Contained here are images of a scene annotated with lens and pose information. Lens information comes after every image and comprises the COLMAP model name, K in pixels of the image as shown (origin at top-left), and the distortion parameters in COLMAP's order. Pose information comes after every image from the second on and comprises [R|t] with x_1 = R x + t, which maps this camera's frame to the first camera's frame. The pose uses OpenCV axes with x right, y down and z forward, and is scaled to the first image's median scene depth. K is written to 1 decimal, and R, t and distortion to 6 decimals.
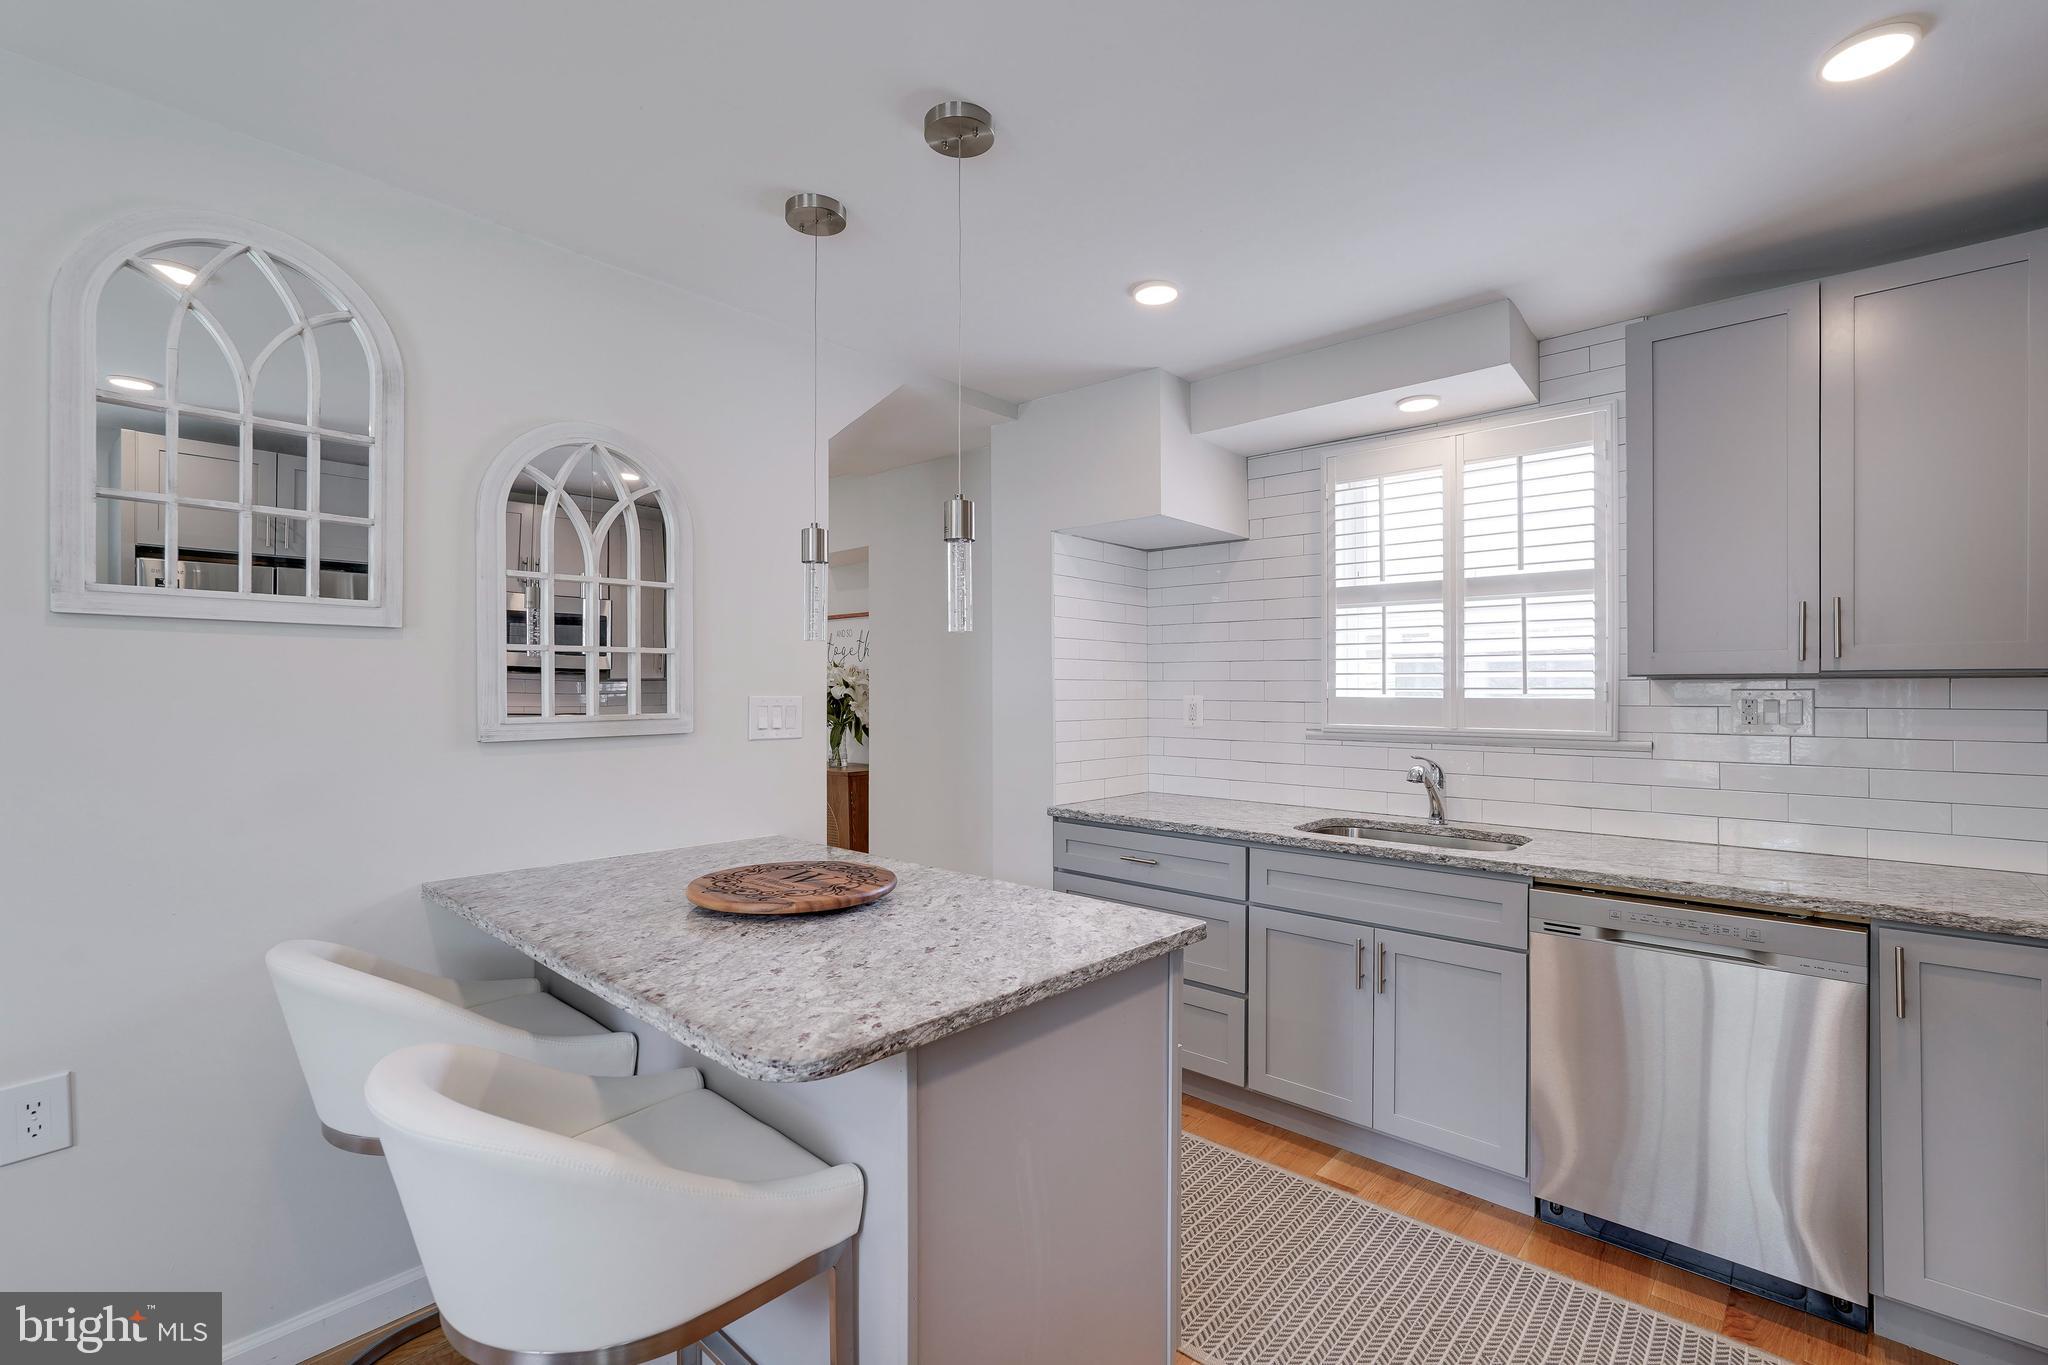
lens RADIAL K [[906.4, 0, 1026.1], [0, 906.4, 689.1], [0, 0, 1]] dist [-0.010856, 0.007487]
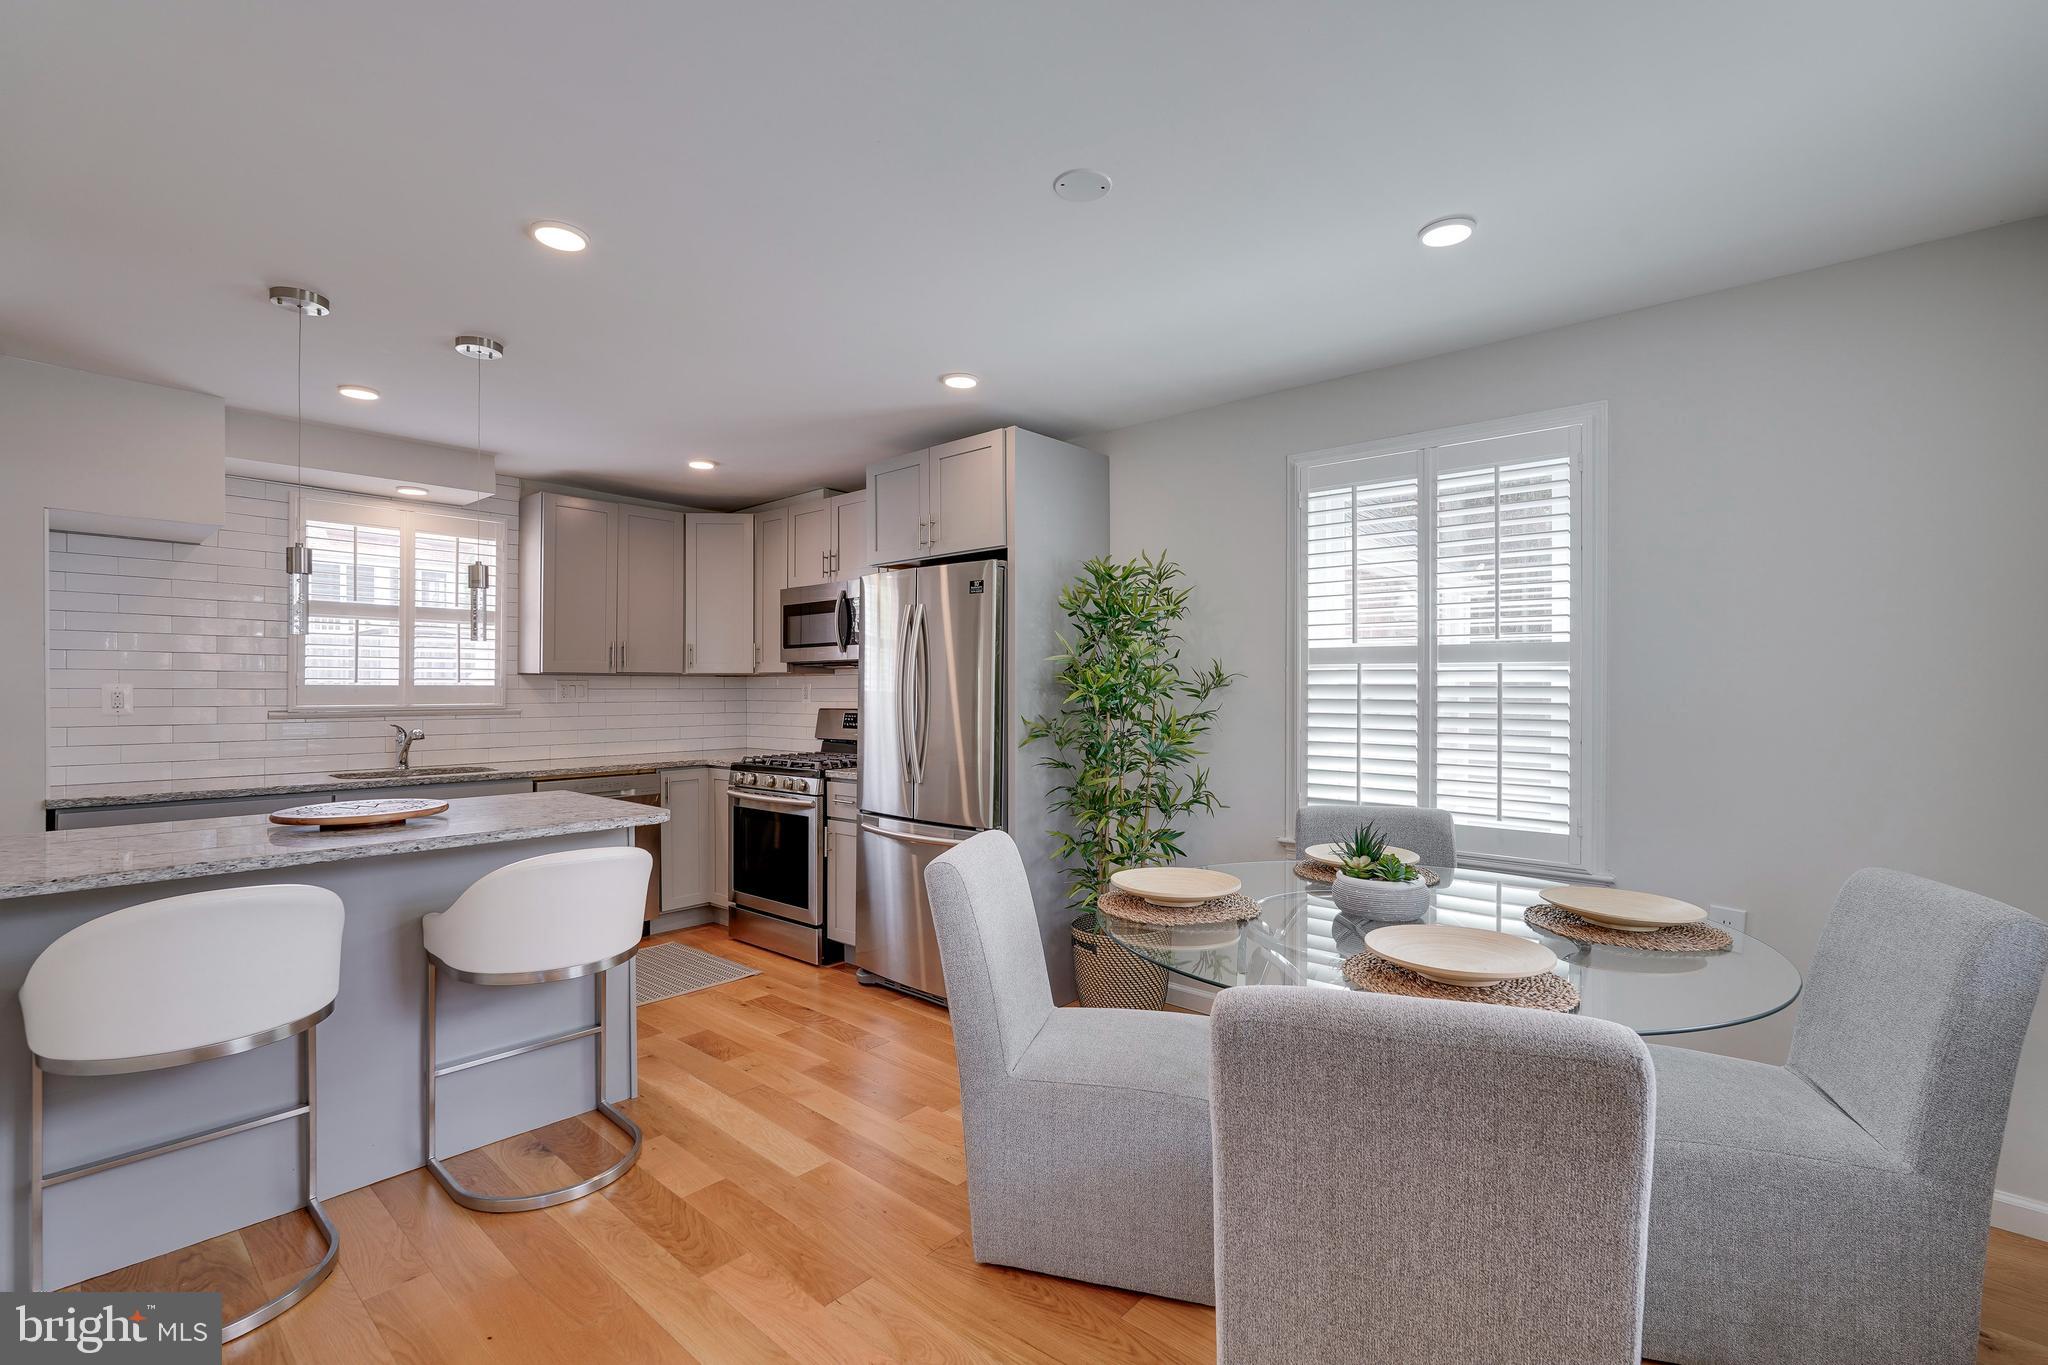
lens RADIAL K [[906.4, 0, 1020.0], [0, 906.4, 687.9], [0, 0, 1]] dist [-0.010856, 0.007487]
pose [[-0.013280, 0.001573, 0.999911, -1.074016], [0.000781, 0.999998, -0.001563, 0.018055], [-0.999912, 0.000760, -0.013281, 0.001204]]
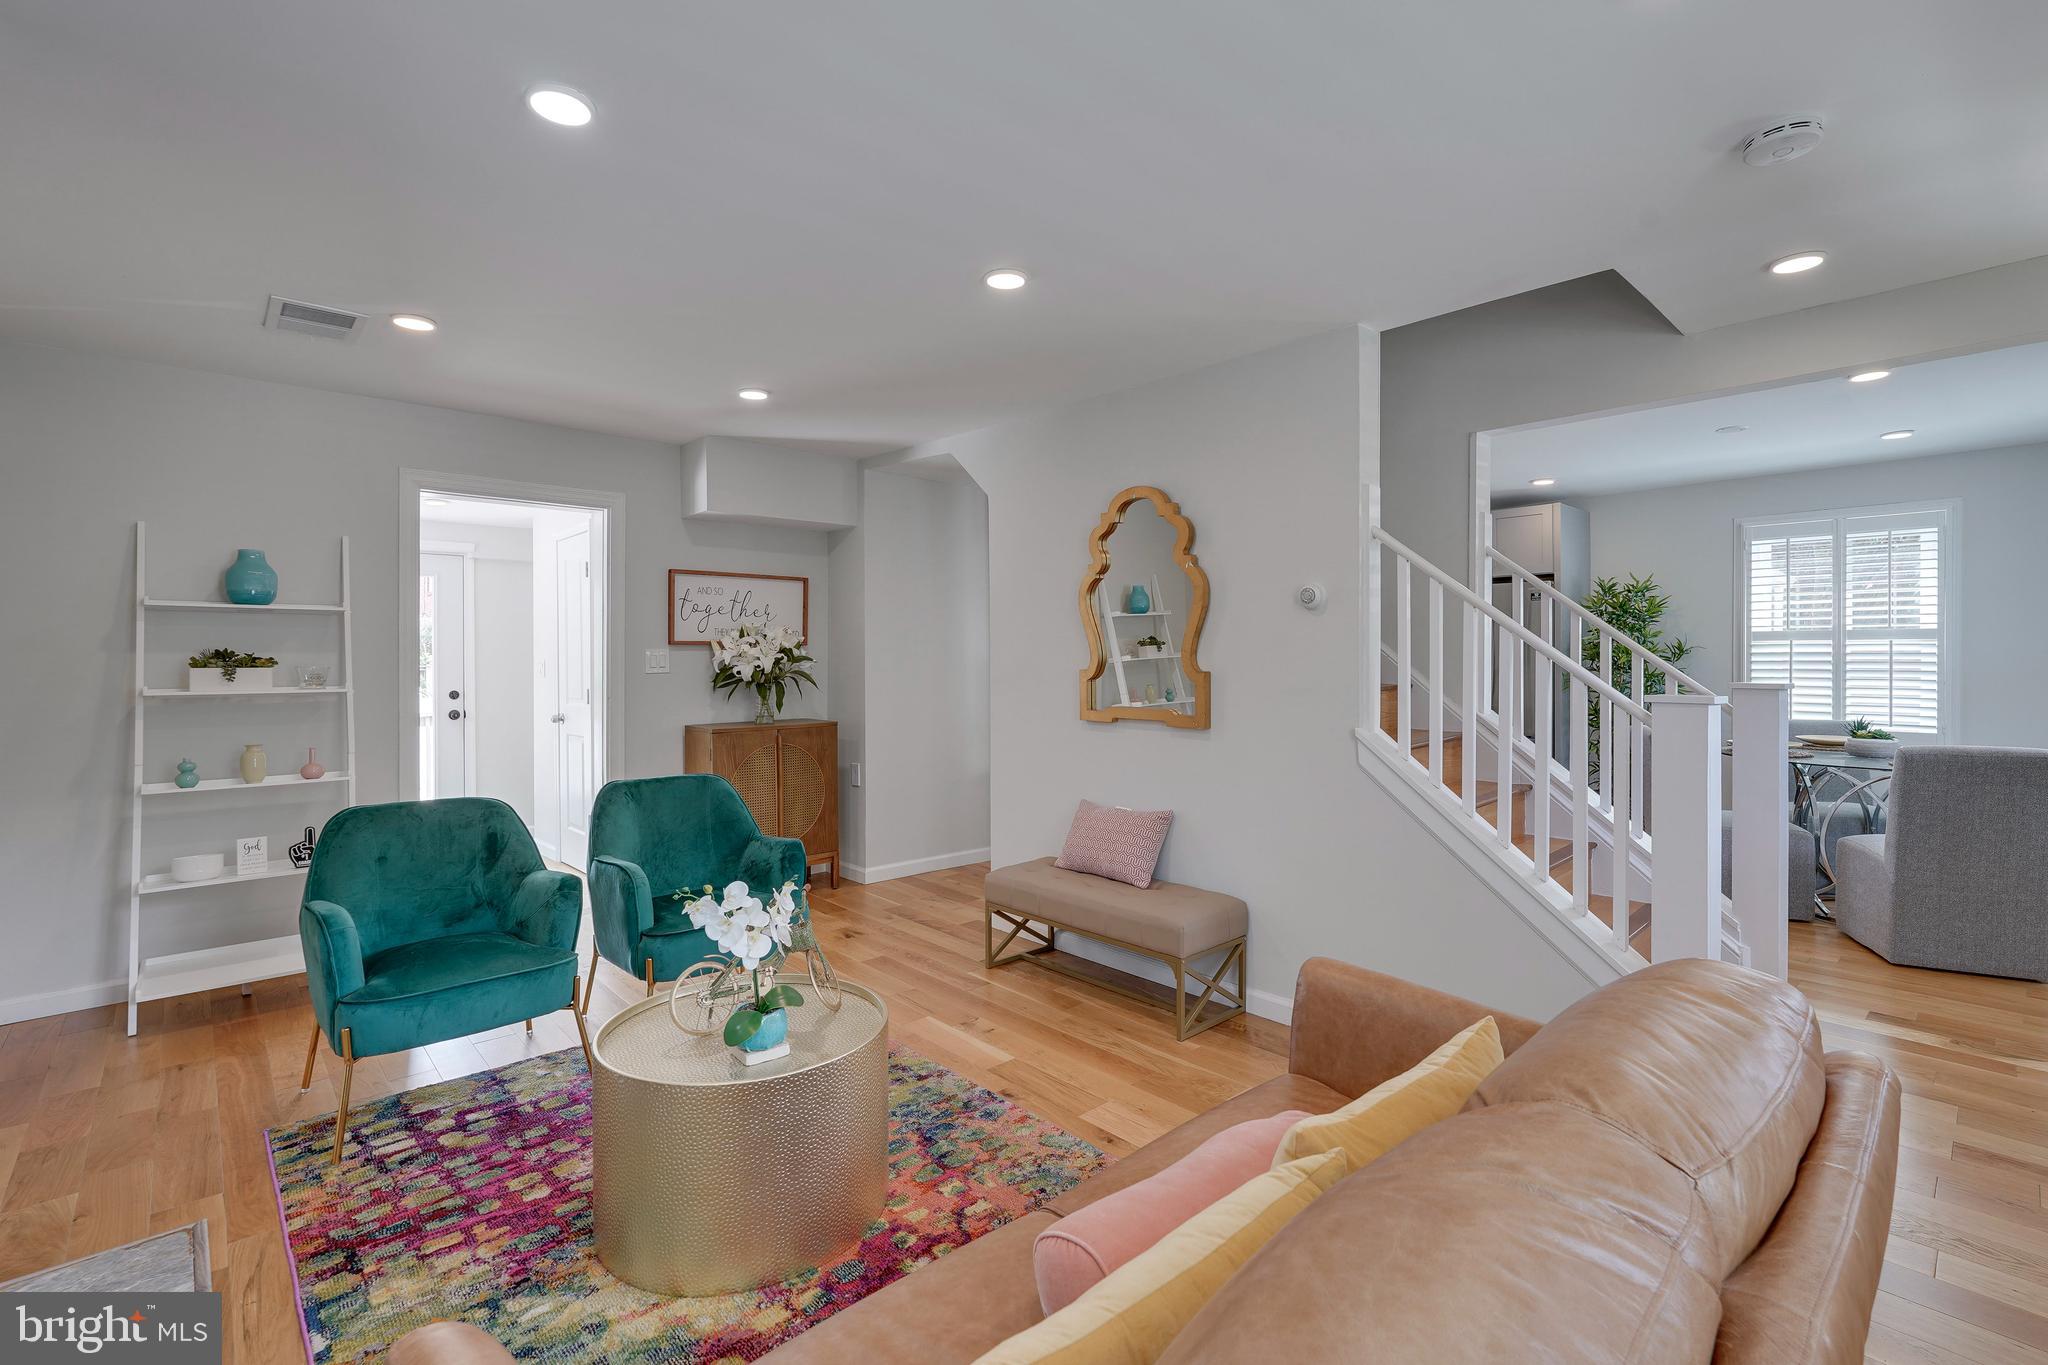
lens RADIAL K [[923.2, 0, 1034.2], [0, 923.2, 665.0], [0, 0, 1]] dist [-0.003637, 0.002492]
pose [[0.076347, -0.000845, 0.997081, -2.069585], [0.004248, 0.999991, 0.000523, 0.031675], [-0.997072, 0.004196, 0.076350, 1.042718]]
